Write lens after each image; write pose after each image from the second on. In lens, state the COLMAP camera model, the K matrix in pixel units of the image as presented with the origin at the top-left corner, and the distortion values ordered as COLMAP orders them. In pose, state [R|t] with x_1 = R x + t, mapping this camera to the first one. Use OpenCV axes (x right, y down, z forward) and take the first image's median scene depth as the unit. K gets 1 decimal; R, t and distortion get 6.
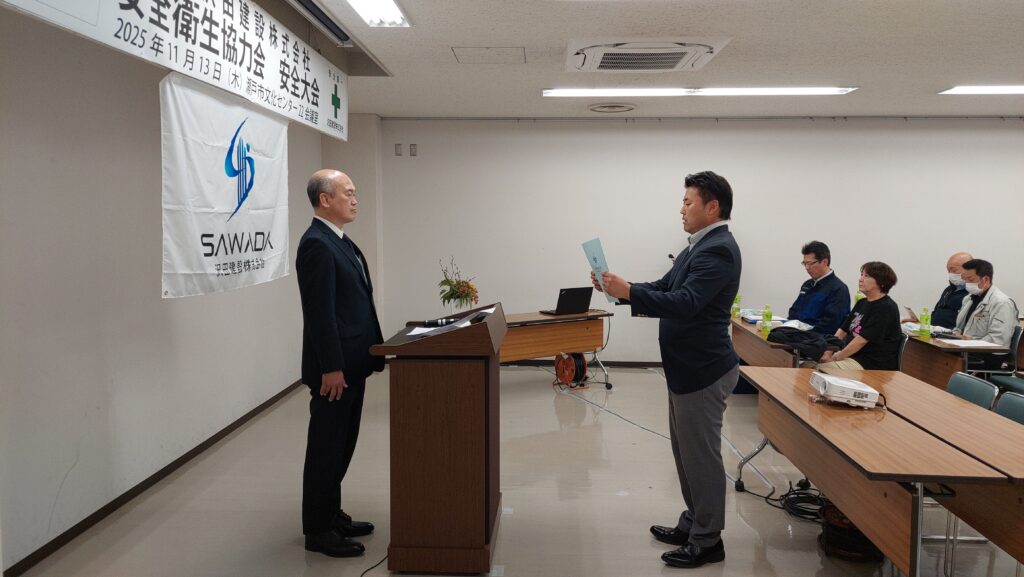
lens RADIAL K [[721.1, 0, 512.5], [0, 721.1, 301.8], [0, 0, 1]] dist [0.075235, -0.105414]
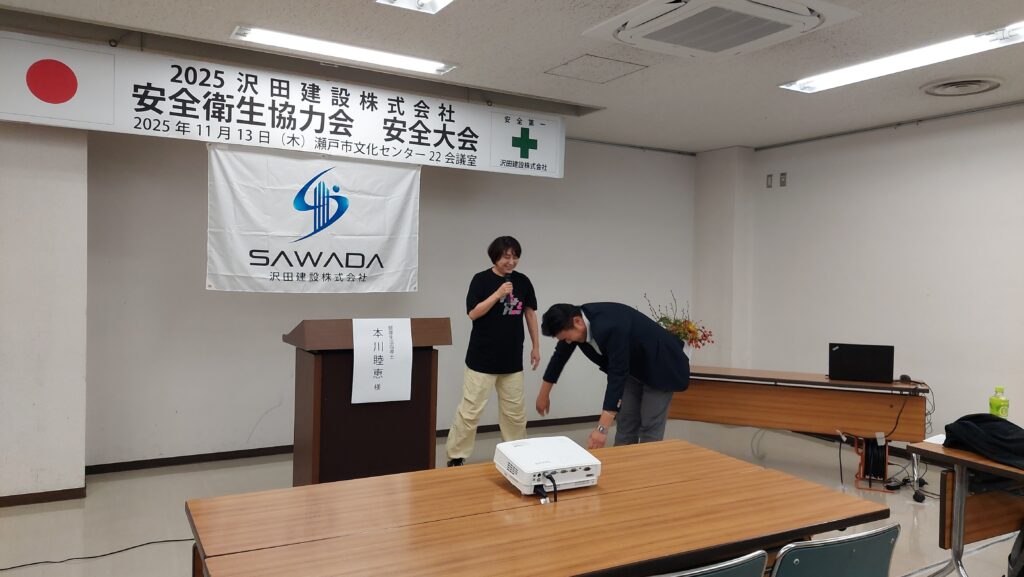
lens RADIAL K [[721.1, 0, 521.1], [0, 721.1, 304.9], [0, 0, 1]] dist [0.075235, -0.105414]
pose [[0.542303, 0.037339, -0.839353, 1.080889], [-0.108303, 0.993784, -0.025766, -0.004245], [0.833173, 0.104877, 0.542976, 0.671249]]
